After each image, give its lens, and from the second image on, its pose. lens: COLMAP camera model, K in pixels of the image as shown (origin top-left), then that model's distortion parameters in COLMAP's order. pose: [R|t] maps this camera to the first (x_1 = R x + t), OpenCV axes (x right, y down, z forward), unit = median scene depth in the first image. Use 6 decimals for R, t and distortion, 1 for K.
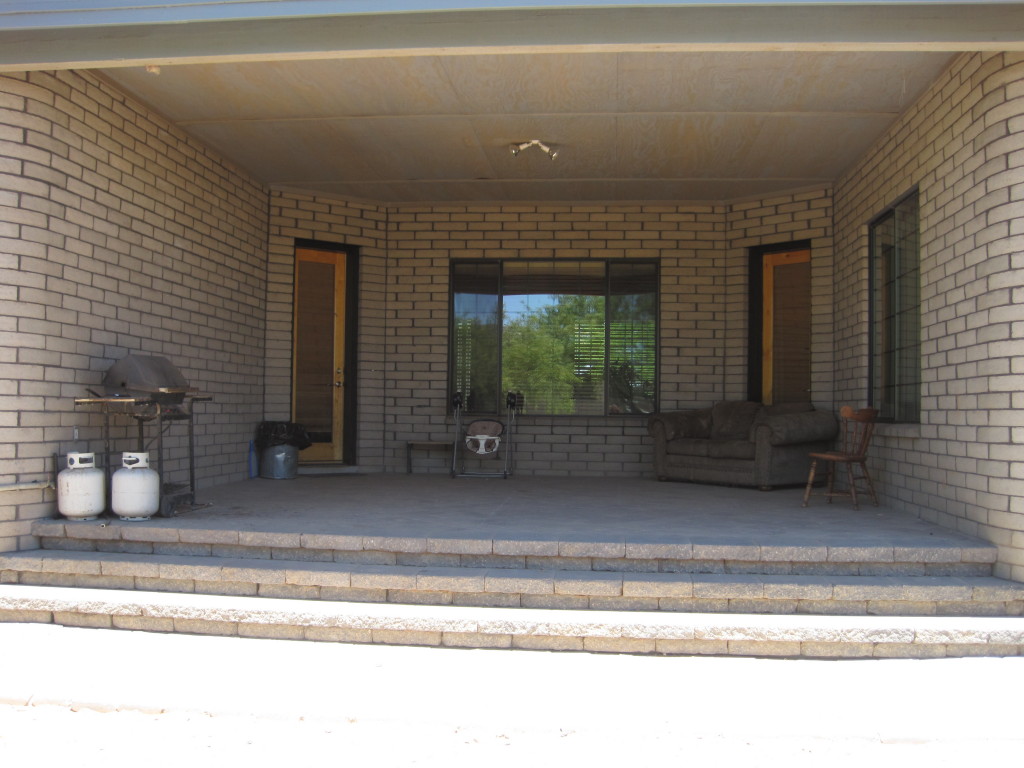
lens RADIAL K [[1040.6, 0, 512.0], [0, 1040.6, 384.0], [0, 0, 1]] dist [-0.207017, 0.182166]
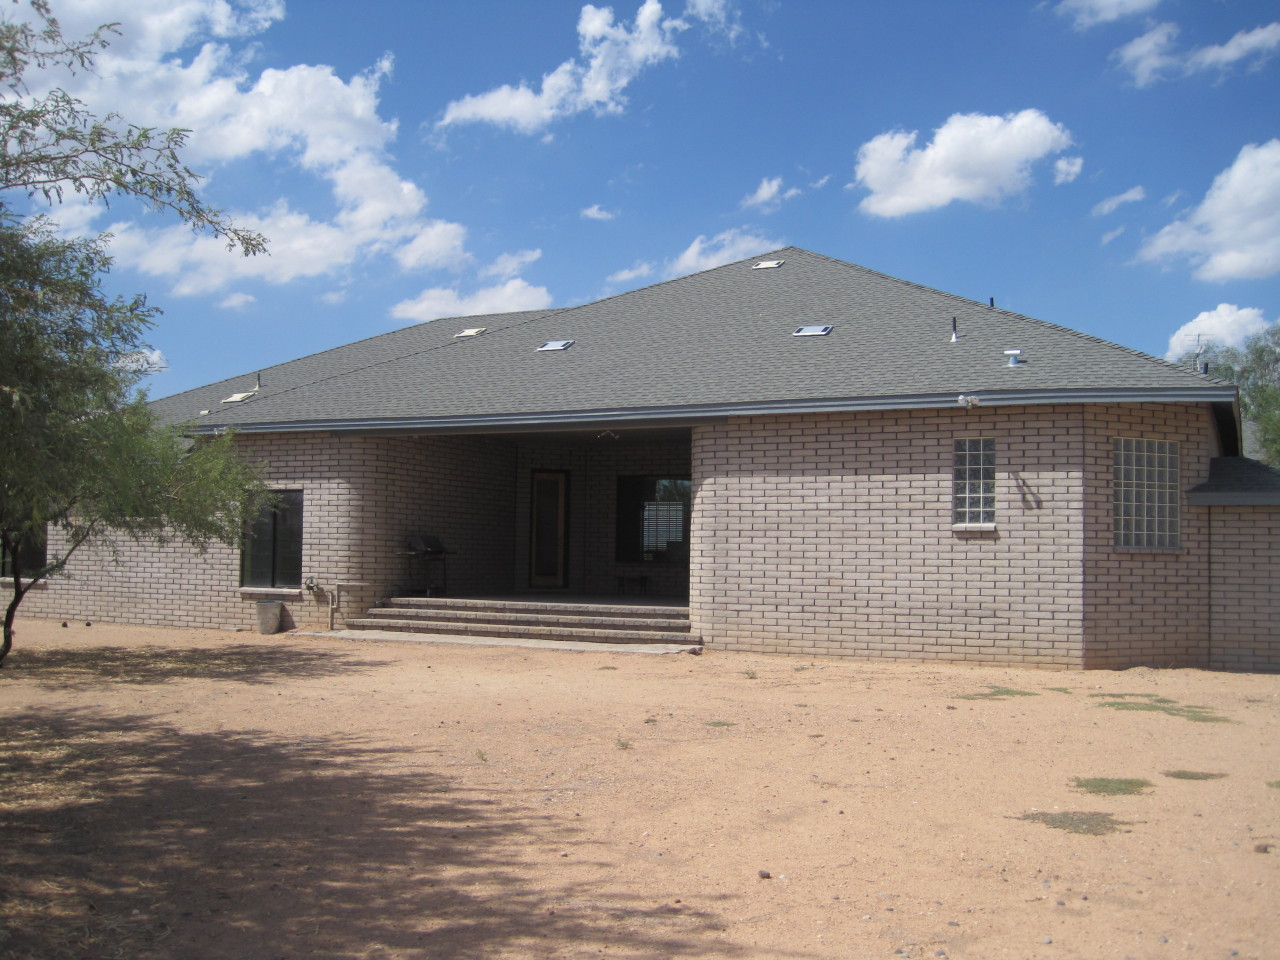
lens RADIAL K [[1300.8, 0, 640.0], [0, 1300.8, 480.0], [0, 0, 1]] dist [-0.207017, 0.182166]
pose [[0.935698, -0.012614, -0.352575, 1.242755], [0.000013, 0.999362, -0.035721, -0.050248], [0.352801, 0.033419, 0.935101, -1.786245]]
